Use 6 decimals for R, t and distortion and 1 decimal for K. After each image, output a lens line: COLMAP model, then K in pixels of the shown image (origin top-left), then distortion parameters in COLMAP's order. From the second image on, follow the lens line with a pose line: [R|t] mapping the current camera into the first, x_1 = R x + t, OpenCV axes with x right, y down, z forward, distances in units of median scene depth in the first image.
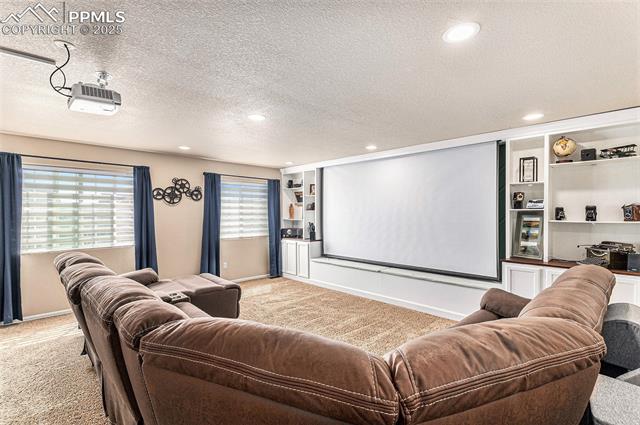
lens RADIAL K [[296.2, 0, 320.3], [0, 296.2, 214.7], [0, 0, 1]] dist [0.000705, -0.000026]
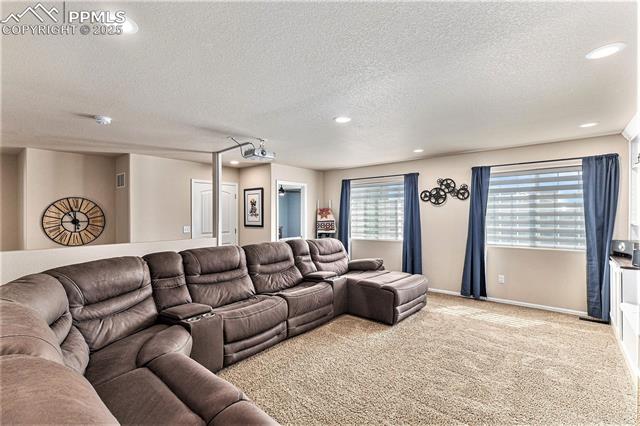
lens RADIAL K [[296.2, 0, 320.3], [0, 296.2, 215.4], [0, 0, 1]] dist [0.000705, -0.000026]
pose [[0.099541, 0.003329, -0.995028, 0.464853], [0.000533, 0.999994, 0.003399, -0.002753], [0.995033, -0.000869, 0.099539, 0.479283]]
